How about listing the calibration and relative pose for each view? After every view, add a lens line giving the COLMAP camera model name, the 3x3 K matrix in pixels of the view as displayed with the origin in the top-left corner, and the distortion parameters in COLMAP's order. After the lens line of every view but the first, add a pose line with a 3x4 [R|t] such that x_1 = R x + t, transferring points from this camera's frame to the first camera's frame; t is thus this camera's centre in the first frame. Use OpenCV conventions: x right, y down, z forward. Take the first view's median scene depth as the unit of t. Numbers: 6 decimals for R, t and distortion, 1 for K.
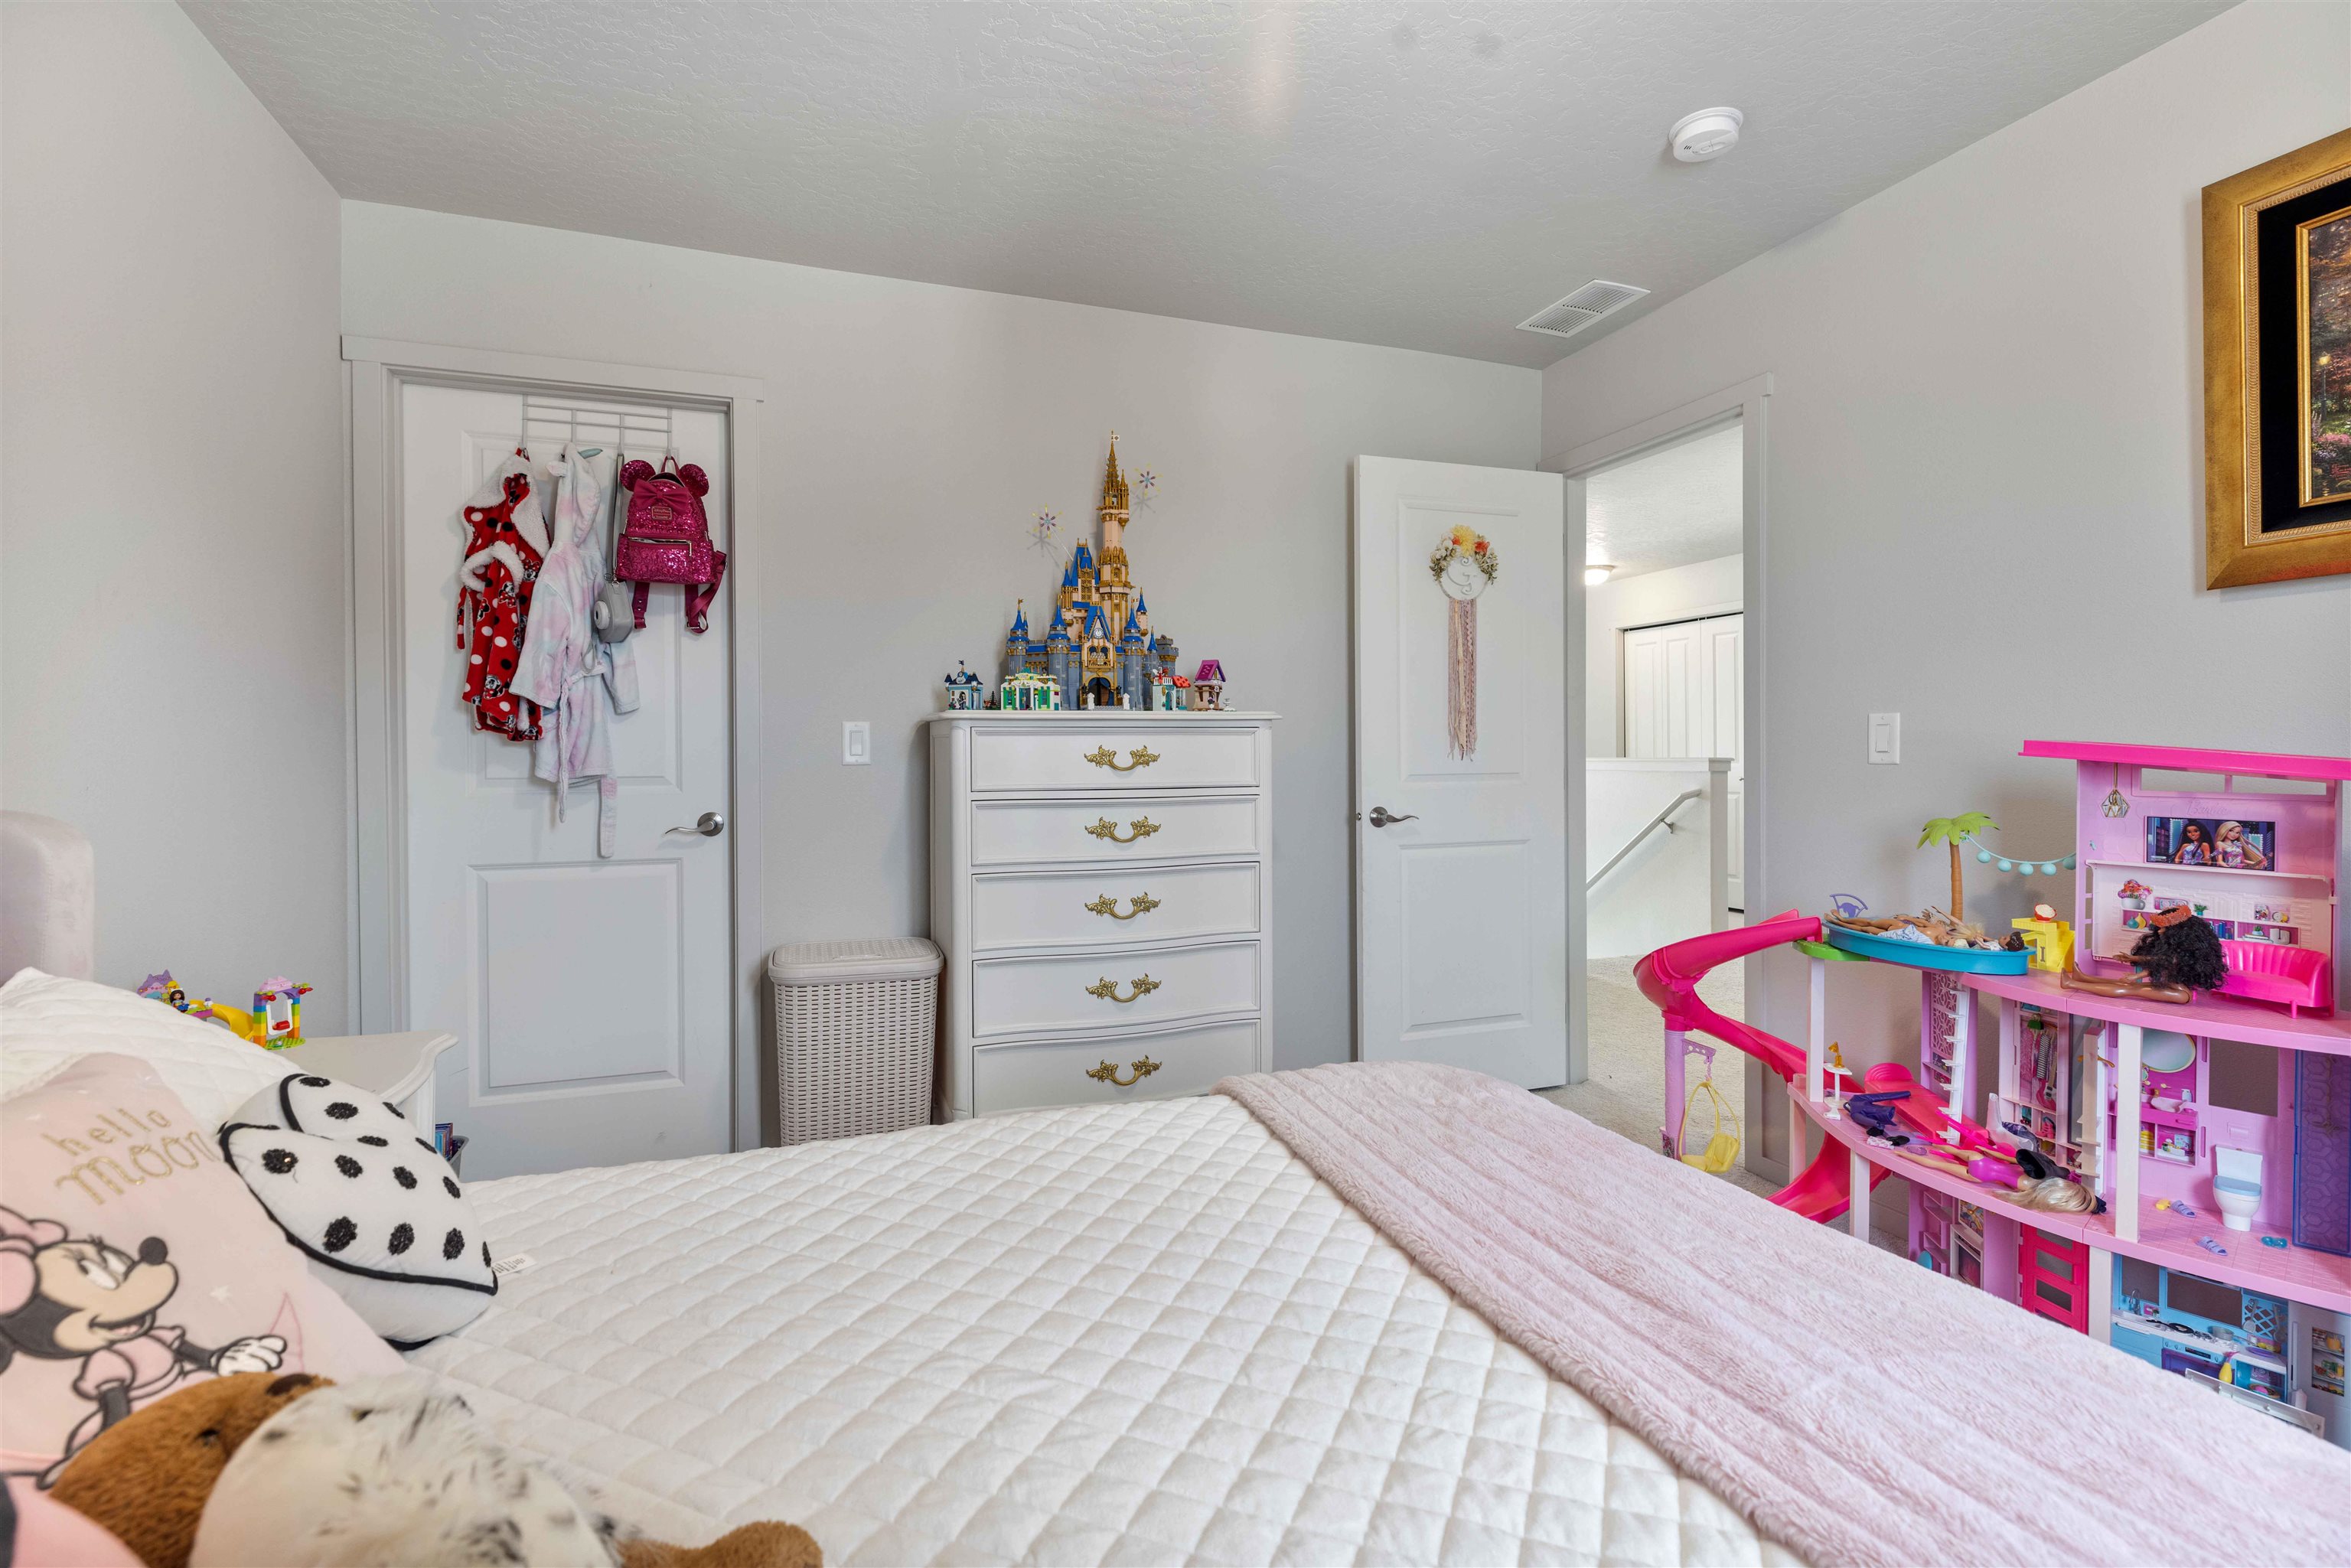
lens RADIAL K [[1074.3, 0, 1192.6], [0, 1074.3, 745.9], [0, 0, 1]] dist [0.000020, -0.000643]
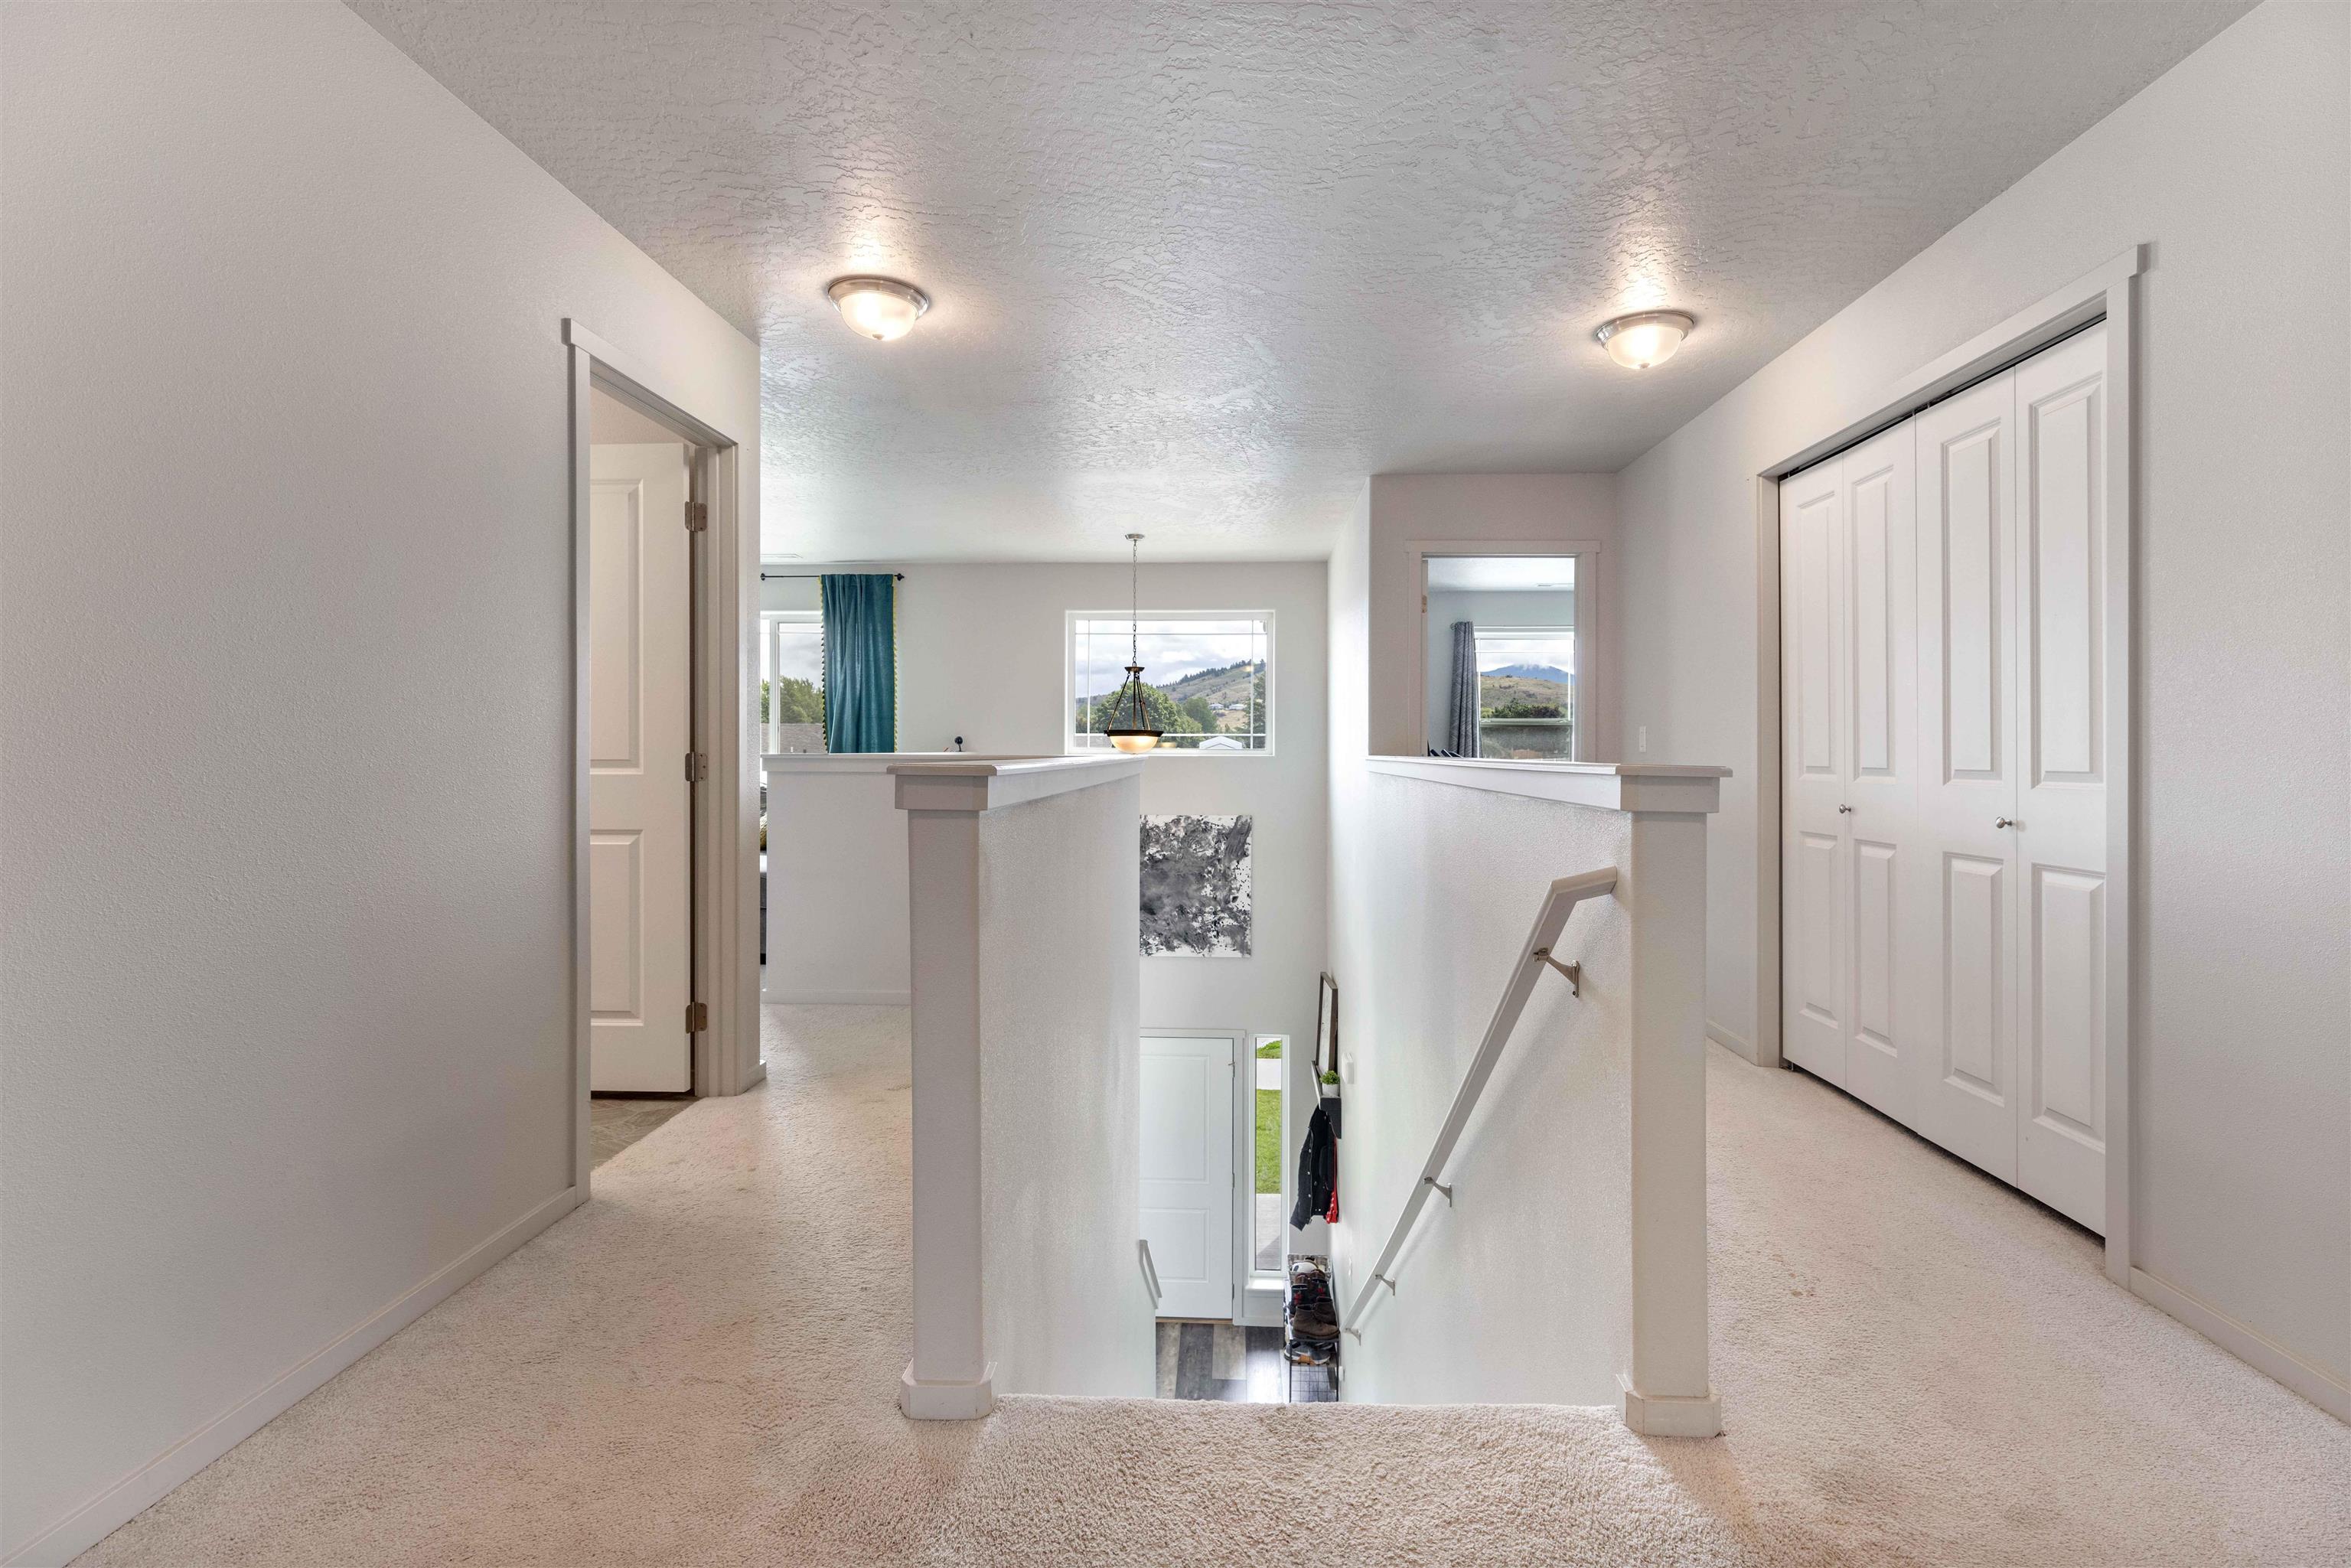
lens RADIAL K [[1074.3, 0, 1192.6], [0, 1074.3, 745.9], [0, 0, 1]] dist [0.000020, -0.000643]
pose [[0.924147, 0.005810, -0.381994, 0.467504], [-0.006121, 0.999981, 0.000400, 0.006145], [0.381989, 0.001968, 0.924165, 0.661491]]
